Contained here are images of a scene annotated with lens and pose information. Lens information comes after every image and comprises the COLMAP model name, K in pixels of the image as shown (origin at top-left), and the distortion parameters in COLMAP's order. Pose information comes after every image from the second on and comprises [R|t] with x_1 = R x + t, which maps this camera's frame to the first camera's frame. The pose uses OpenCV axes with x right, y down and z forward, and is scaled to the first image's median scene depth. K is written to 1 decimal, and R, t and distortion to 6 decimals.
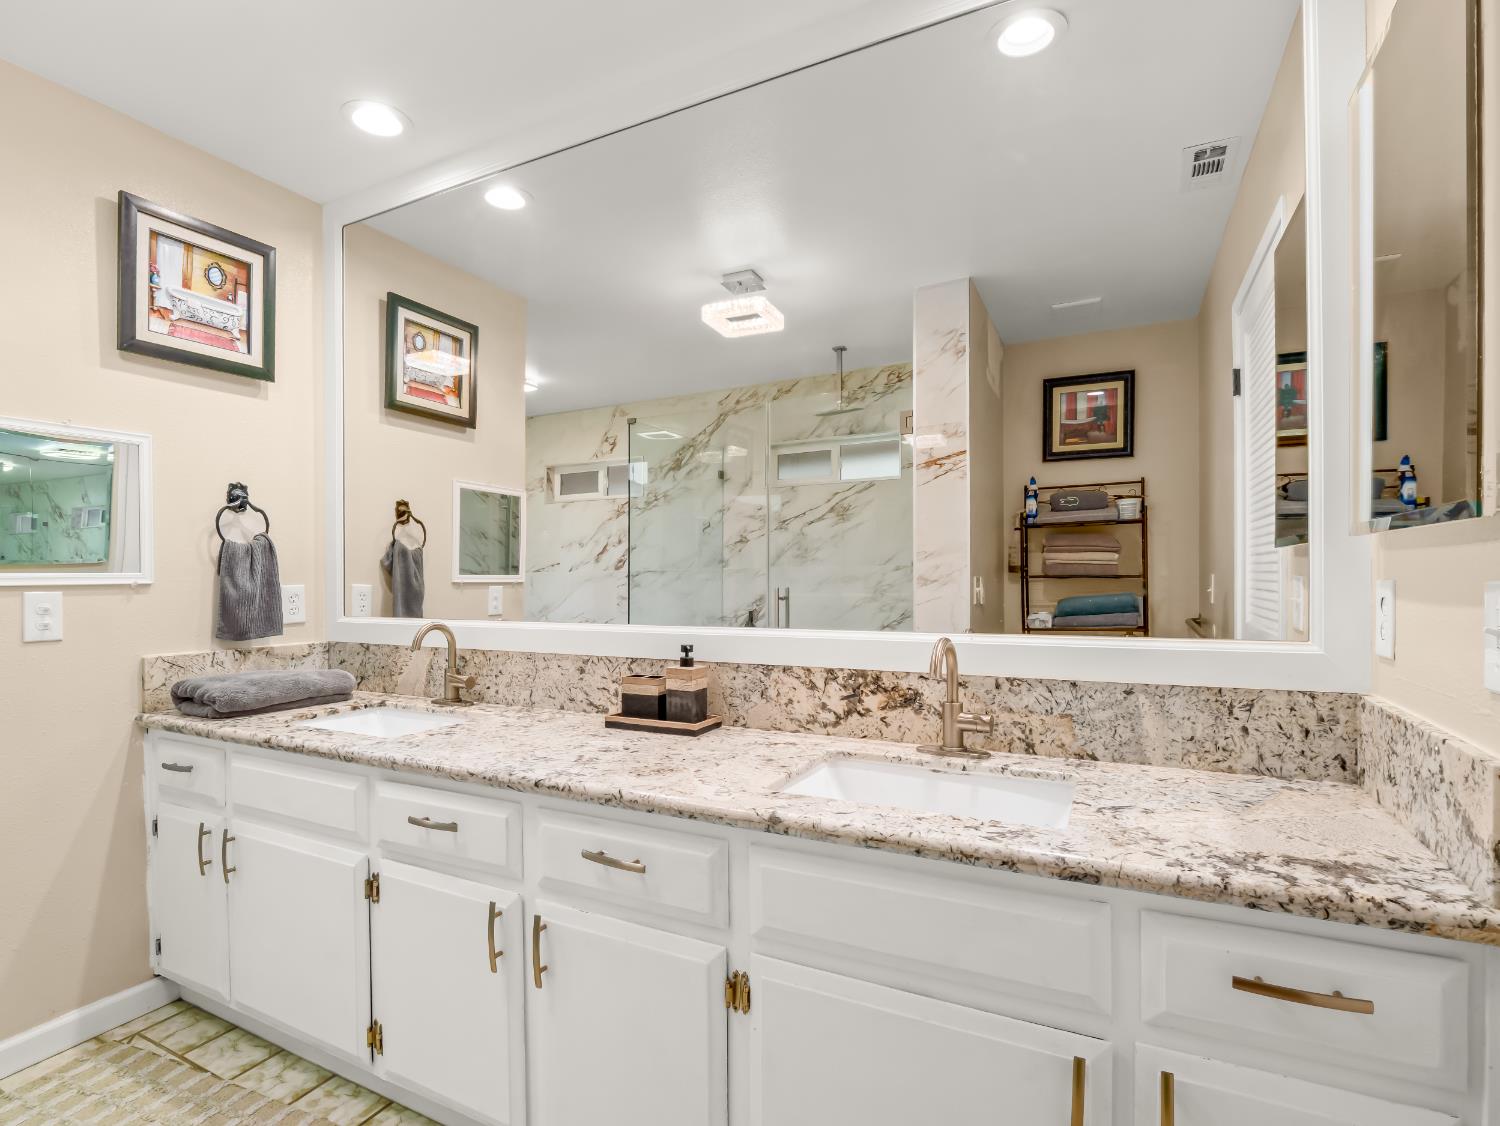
lens RADIAL K [[730.6, 0, 756.8], [0, 730.6, 584.4], [0, 0, 1]] dist [-0.019251, 0.000098]
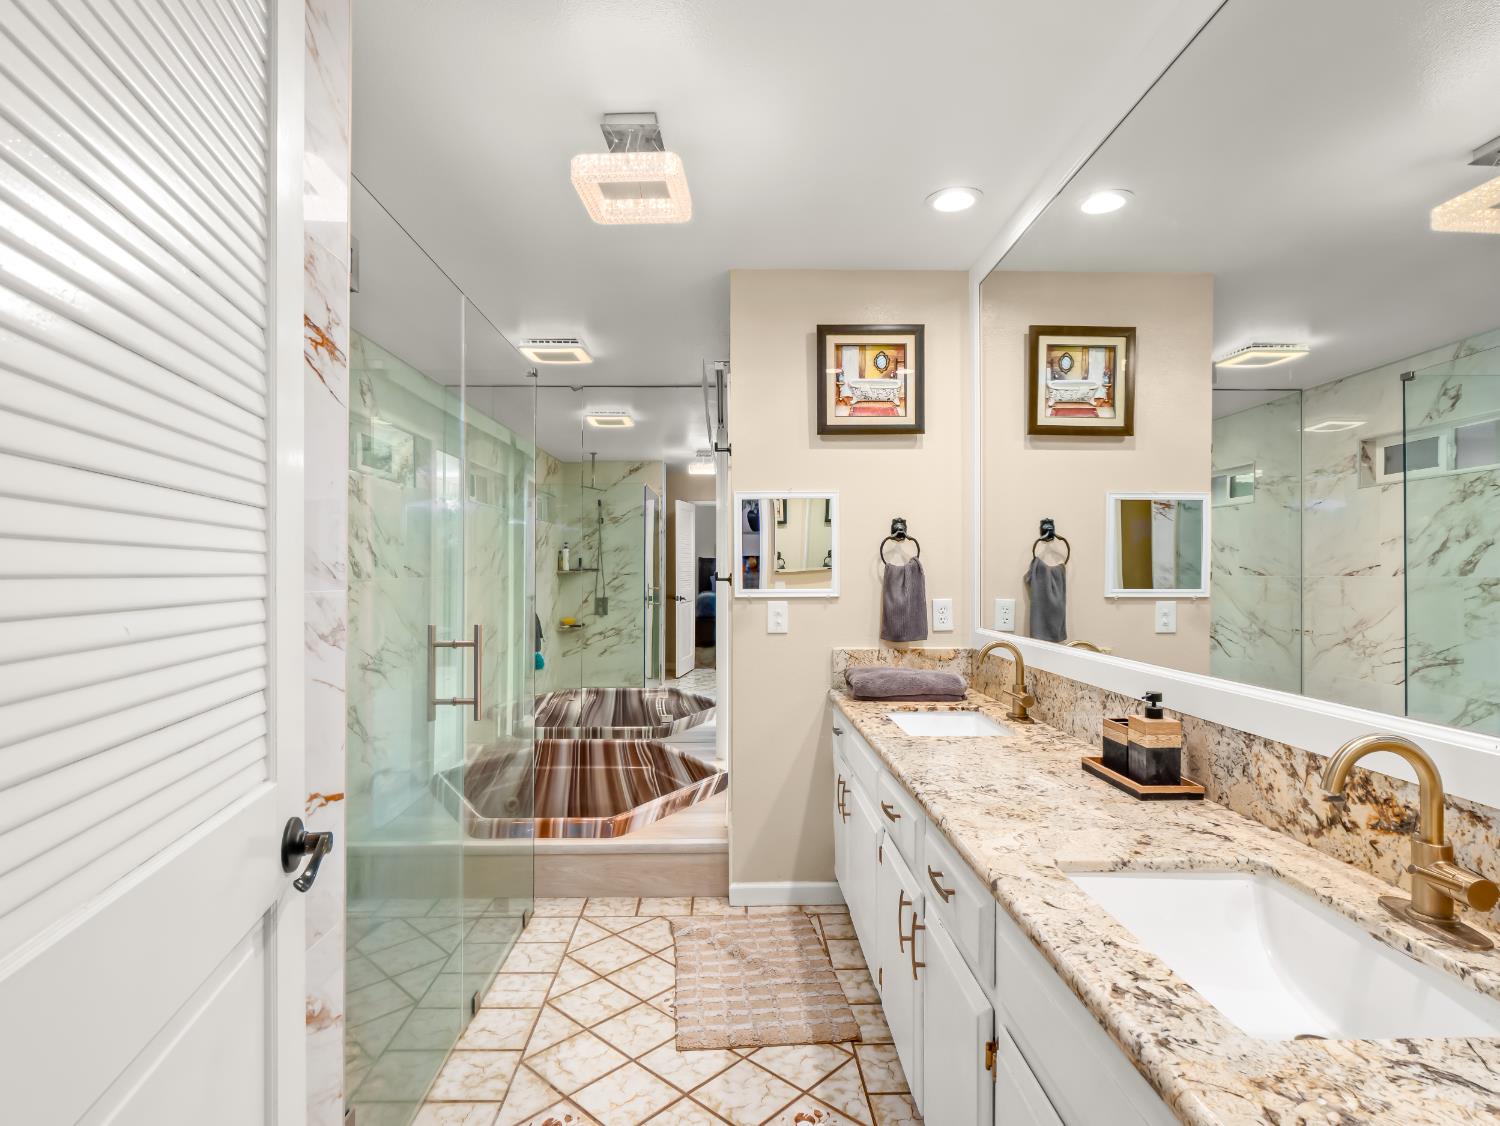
lens RADIAL K [[786.3, 0, 752.0], [0, 786.3, 568.1], [0, 0, 1]] dist [-0.004424, -0.000361]
pose [[0.485372, 0.000021, -0.874308, 0.385258], [-0.011110, 0.999919, -0.006143, -0.042910], [0.874237, 0.012695, 0.485333, 0.105874]]
